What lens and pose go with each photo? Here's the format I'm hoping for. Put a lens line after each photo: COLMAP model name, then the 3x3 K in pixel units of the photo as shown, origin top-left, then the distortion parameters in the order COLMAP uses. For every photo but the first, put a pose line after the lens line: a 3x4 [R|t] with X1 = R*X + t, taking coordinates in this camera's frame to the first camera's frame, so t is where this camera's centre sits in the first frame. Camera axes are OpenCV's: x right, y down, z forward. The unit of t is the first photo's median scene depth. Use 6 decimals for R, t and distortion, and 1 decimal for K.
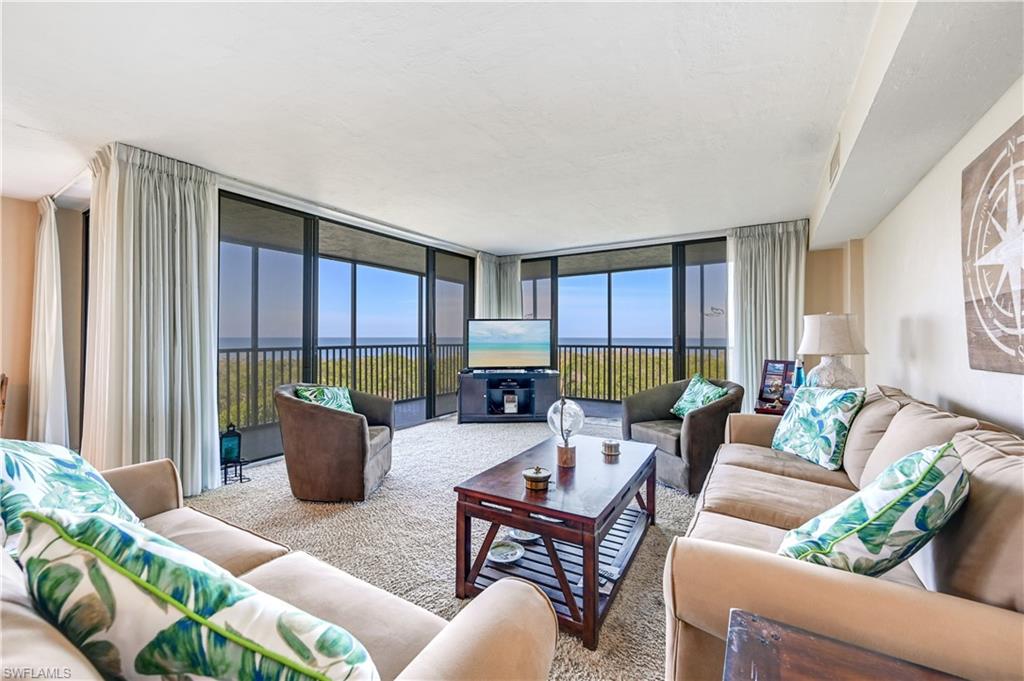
lens RADIAL K [[406.5, 0, 510.5], [0, 406.5, 331.1], [0, 0, 1]] dist [-0.000502, 0.000113]
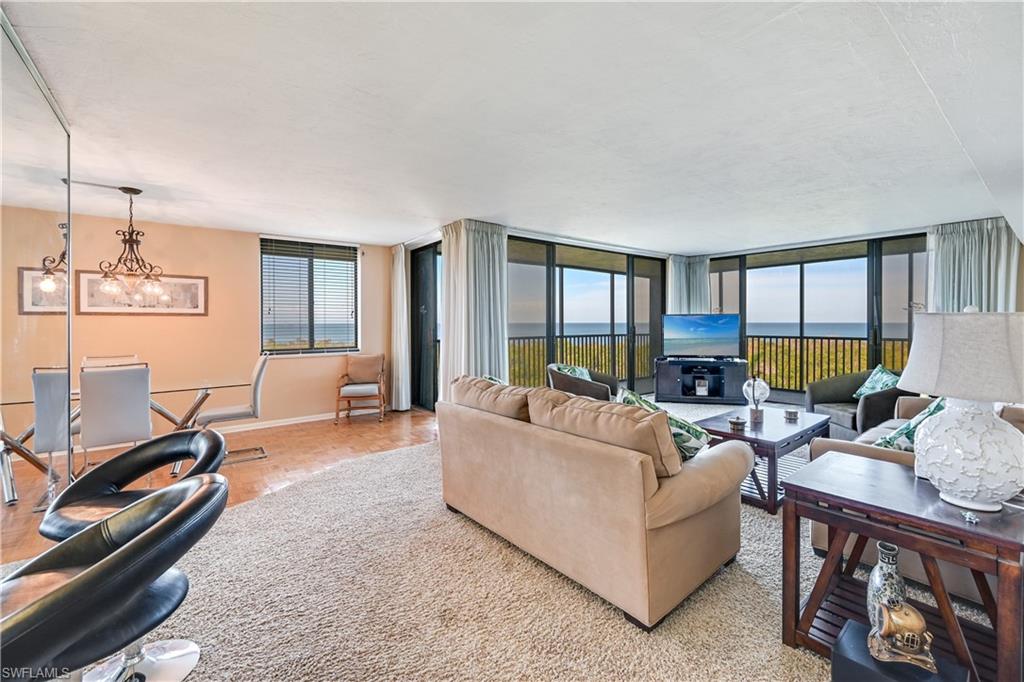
lens RADIAL K [[433.5, 0, 541.8], [0, 433.5, 324.5], [0, 0, 1]] dist [-0.001911, 0.000118]
pose [[0.950336, -0.000638, -0.311227, -0.063952], [0.006842, 0.999799, 0.018844, -0.035302], [0.311152, -0.020037, 0.950149, -0.413349]]
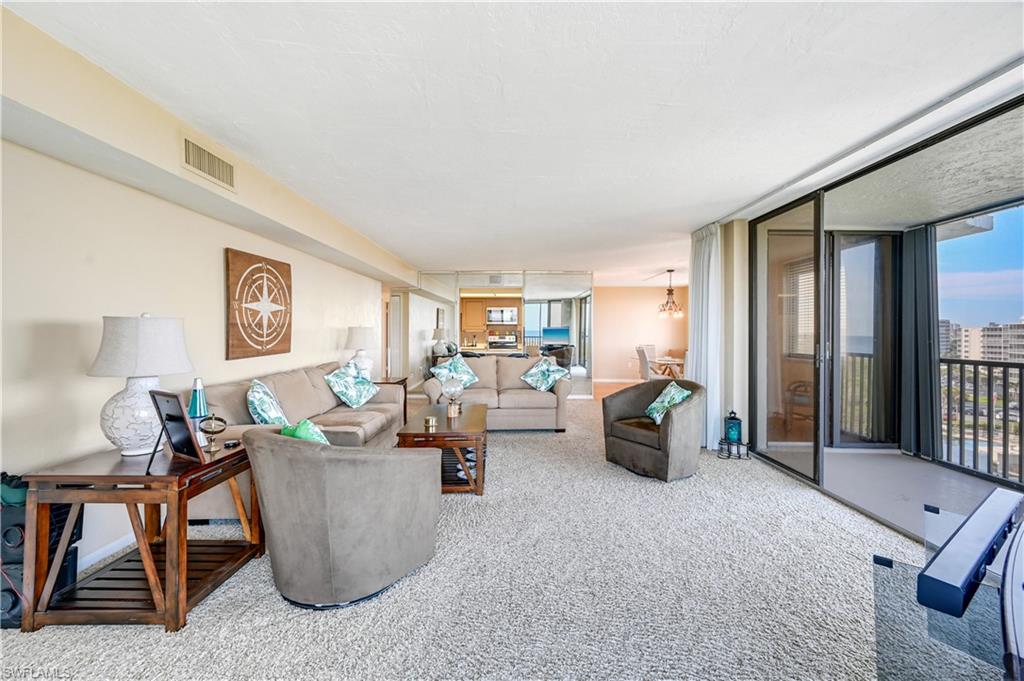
lens RADIAL K [[406.5, 0, 510.5], [0, 406.5, 331.1], [0, 0, 1]] dist [-0.000502, 0.000113]
pose [[-0.844939, -0.006941, -0.534817, 0.451730], [-0.001277, 0.999939, -0.010960, -0.008044], [0.534860, -0.008577, -0.844897, 1.383057]]
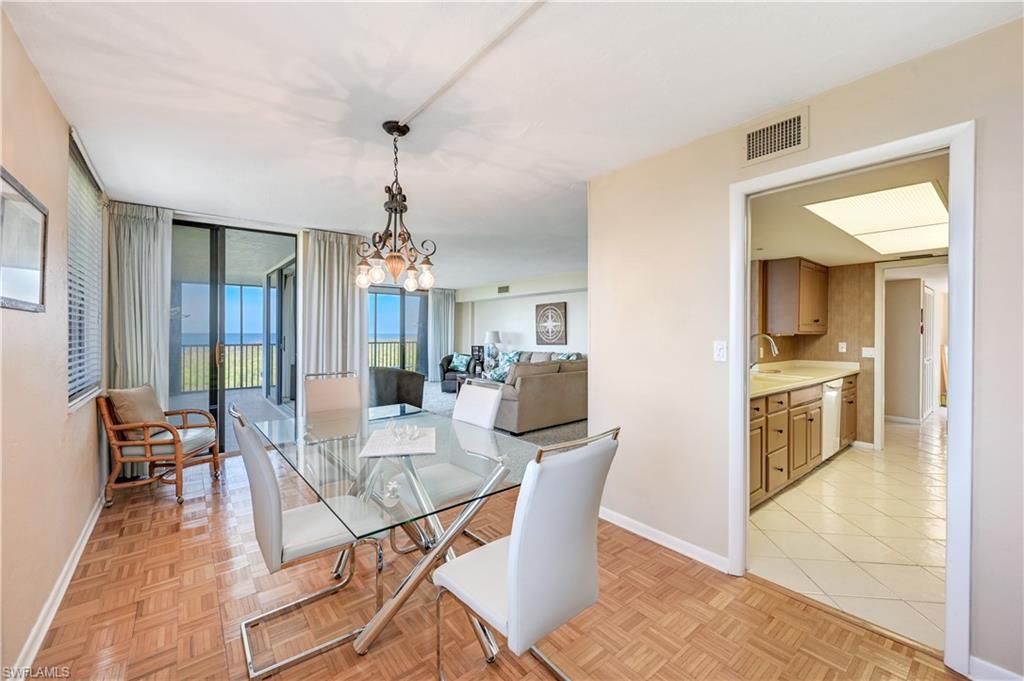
lens RADIAL K [[406.5, 0, 510.5], [0, 406.5, 331.1], [0, 0, 1]] dist [-0.000502, 0.000113]
pose [[0.323476, 0.004615, 0.946225, -1.632162], [-0.016728, 0.999860, 0.000842, -0.032755], [-0.946088, -0.016101, 0.323508, -0.141580]]
